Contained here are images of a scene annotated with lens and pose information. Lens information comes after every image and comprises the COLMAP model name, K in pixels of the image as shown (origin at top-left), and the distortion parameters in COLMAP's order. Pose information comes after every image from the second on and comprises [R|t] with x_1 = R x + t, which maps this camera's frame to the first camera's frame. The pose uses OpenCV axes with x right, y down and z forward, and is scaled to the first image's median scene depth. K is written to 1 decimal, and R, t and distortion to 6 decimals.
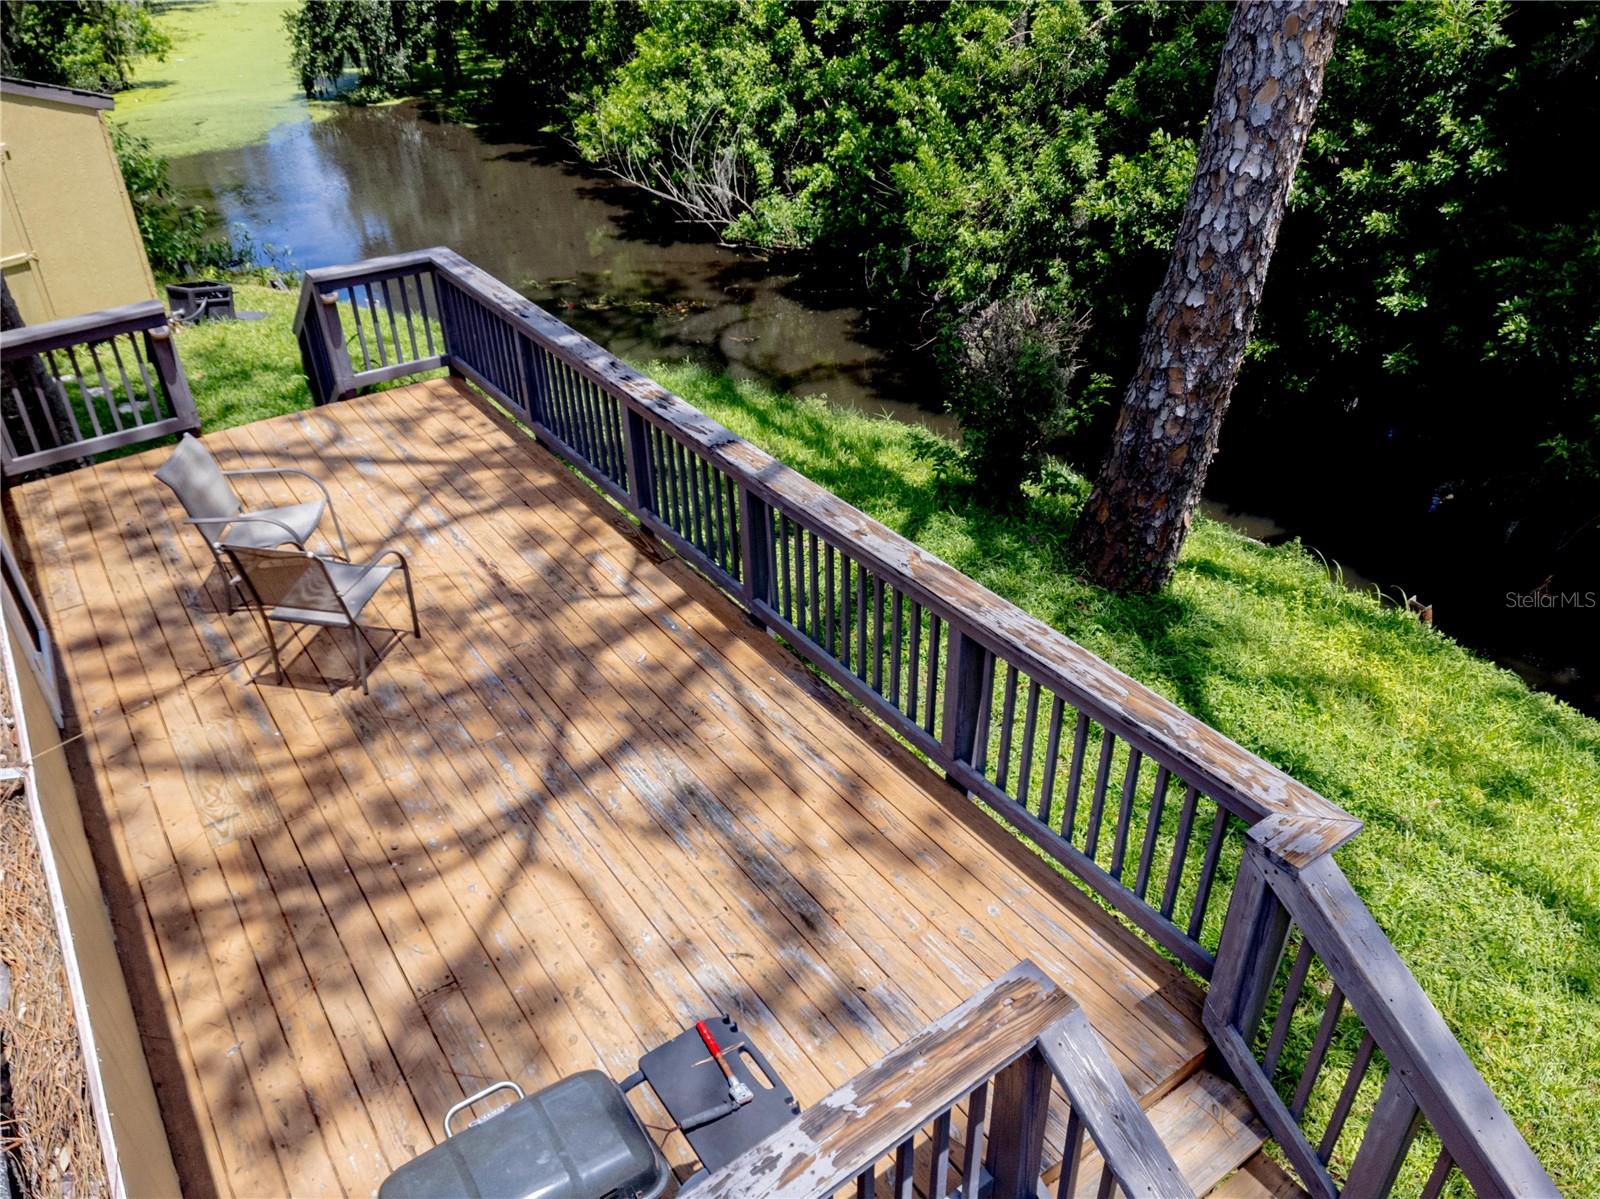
lens RADIAL K [[1172.2, 0, 793.6], [0, 1172.2, 596.9], [0, 0, 1]] dist [0.011911, -0.022520]
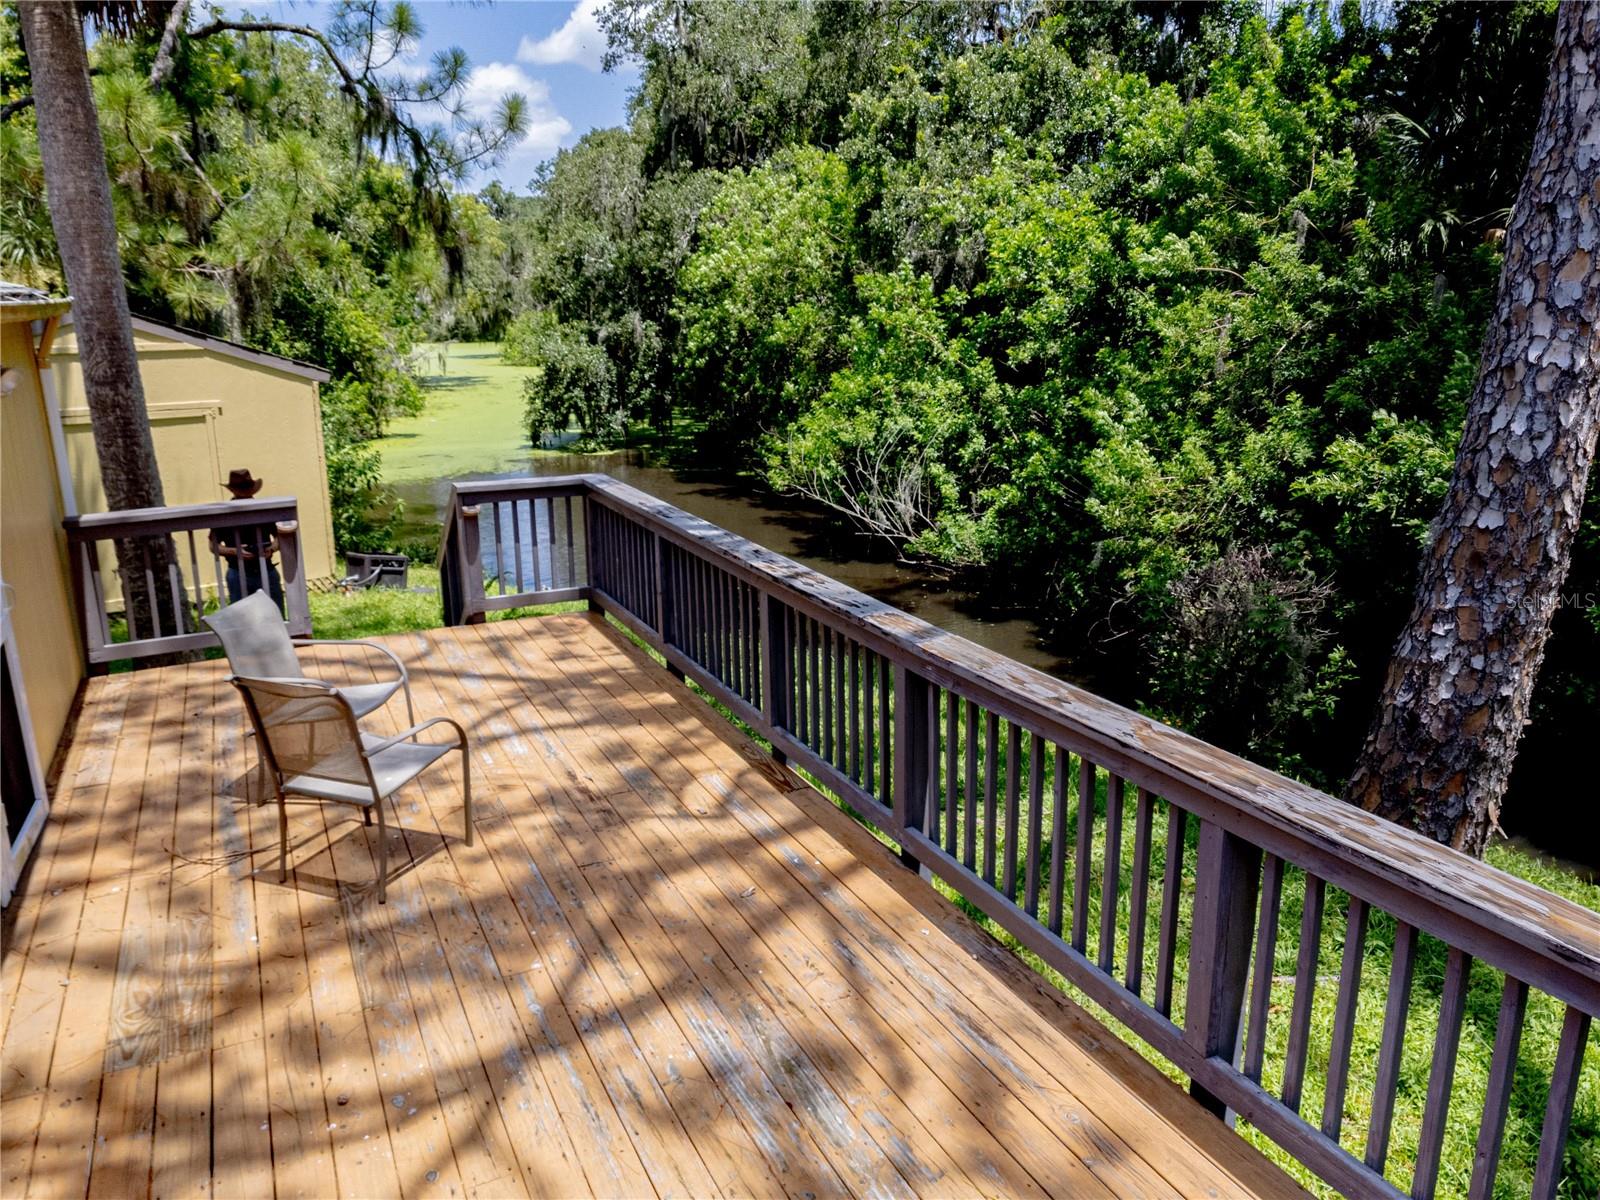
lens RADIAL K [[1172.2, 0, 793.7], [0, 1172.2, 611.0], [0, 0, 1]] dist [0.011911, -0.022520]
pose [[0.987079, 0.048586, -0.152689, 0.001890], [-0.092250, 0.951466, -0.293604, 0.067157], [0.131013, 0.303896, 0.943654, 0.175425]]
